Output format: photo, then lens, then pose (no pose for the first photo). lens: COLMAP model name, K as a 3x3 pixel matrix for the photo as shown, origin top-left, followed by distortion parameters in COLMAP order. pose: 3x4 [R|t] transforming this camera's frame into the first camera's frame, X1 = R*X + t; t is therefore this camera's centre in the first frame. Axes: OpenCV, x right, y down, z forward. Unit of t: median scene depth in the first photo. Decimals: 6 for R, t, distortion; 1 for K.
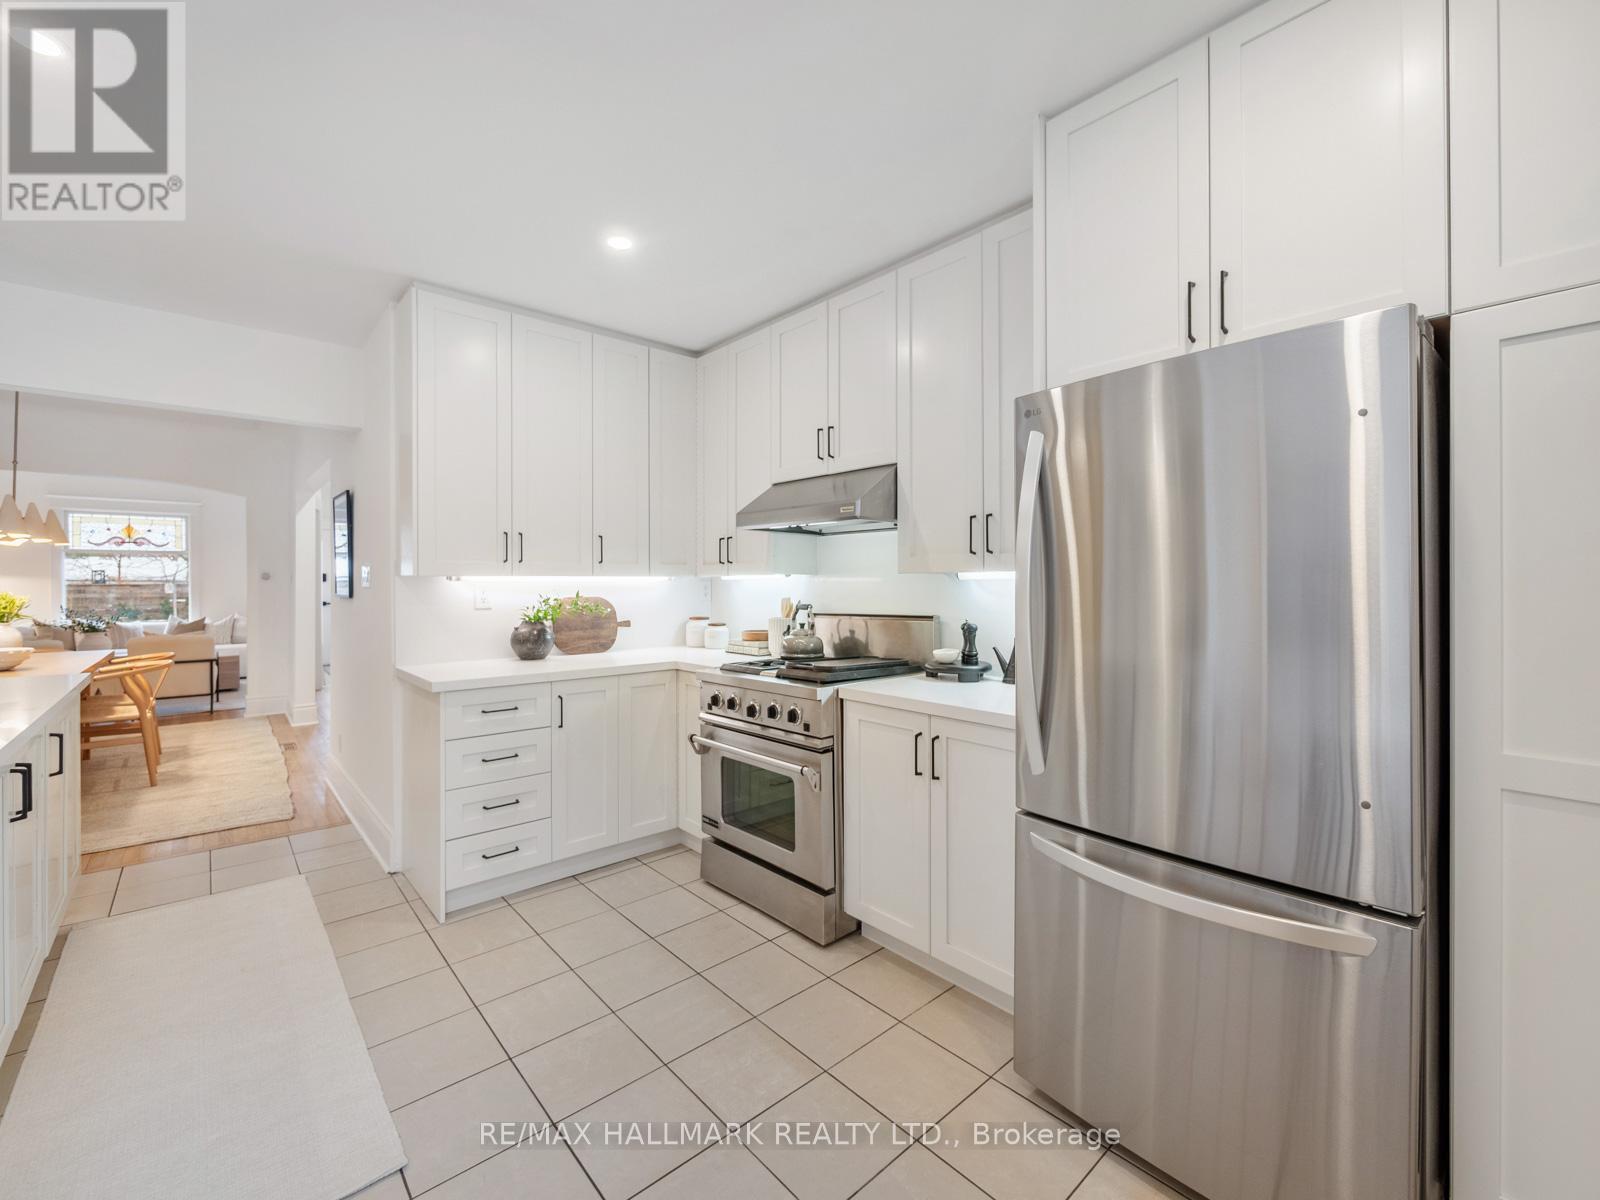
lens RADIAL K [[684.4, 0, 808.2], [0, 684.4, 589.3], [0, 0, 1]] dist [-0.007966, 0.001011]
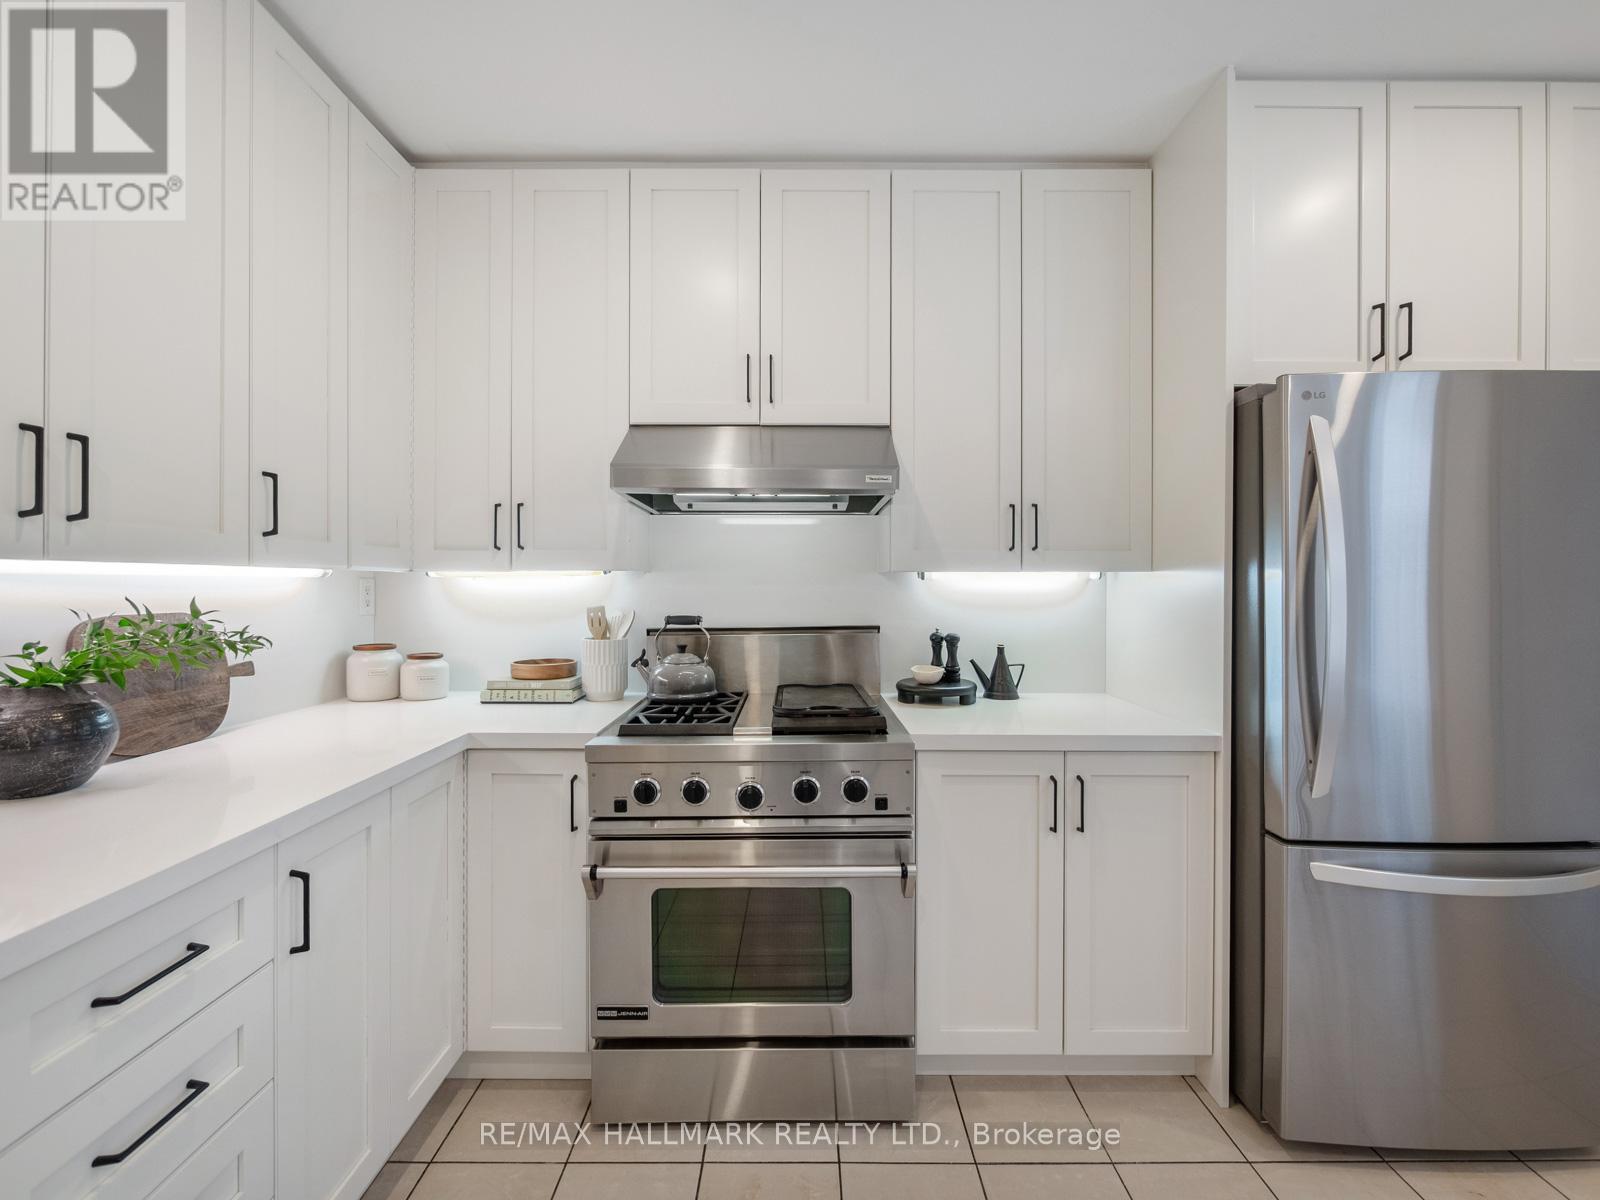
lens RADIAL K [[684.4, 0, 793.1], [0, 684.4, 590.5], [0, 0, 1]] dist [-0.007966, 0.001011]
pose [[0.671027, -0.003579, 0.741424, -0.446763], [0.003296, 0.999993, 0.001844, -0.003529], [-0.741426, 0.001206, 0.671034, 0.511023]]
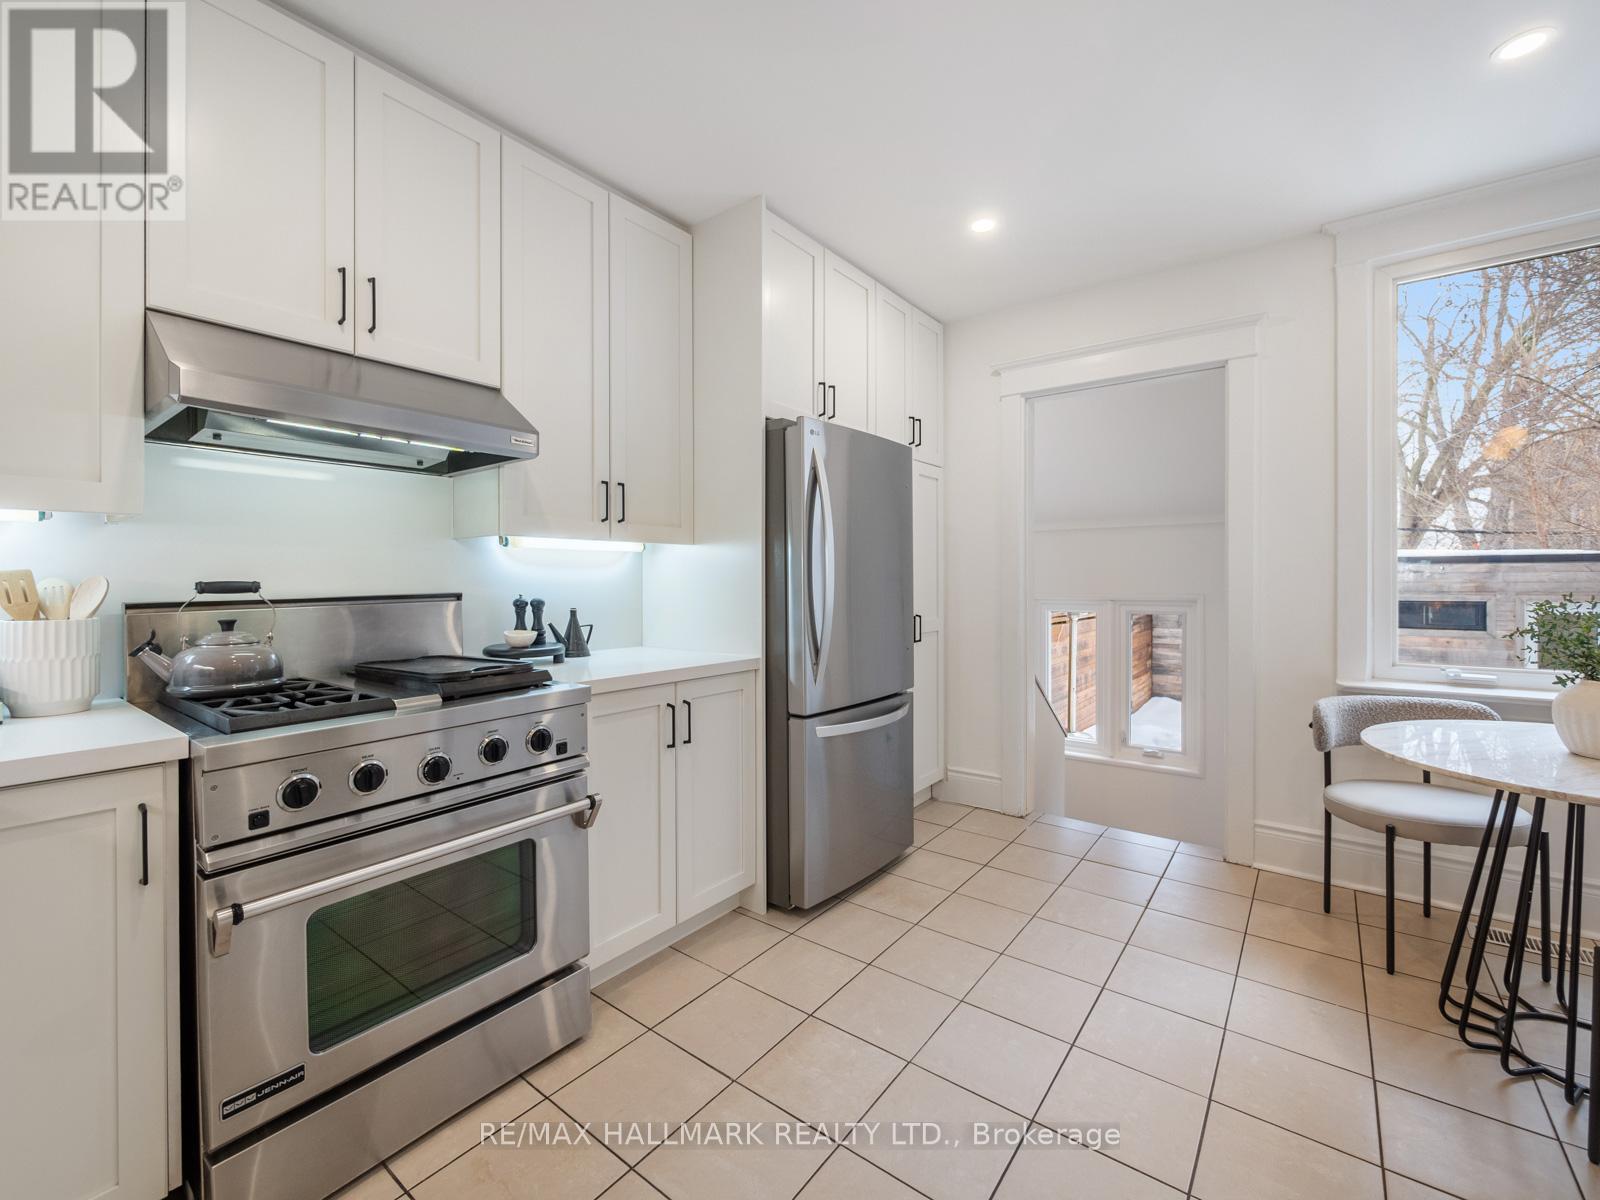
lens RADIAL K [[684.4, 0, 801.3], [0, 684.4, 582.1], [0, 0, 1]] dist [-0.007966, 0.001011]
pose [[-0.187004, -0.003477, 0.982353, -0.600184], [0.009036, 0.999945, 0.005259, 0.025027], [-0.982318, 0.009860, -0.186962, 0.728850]]
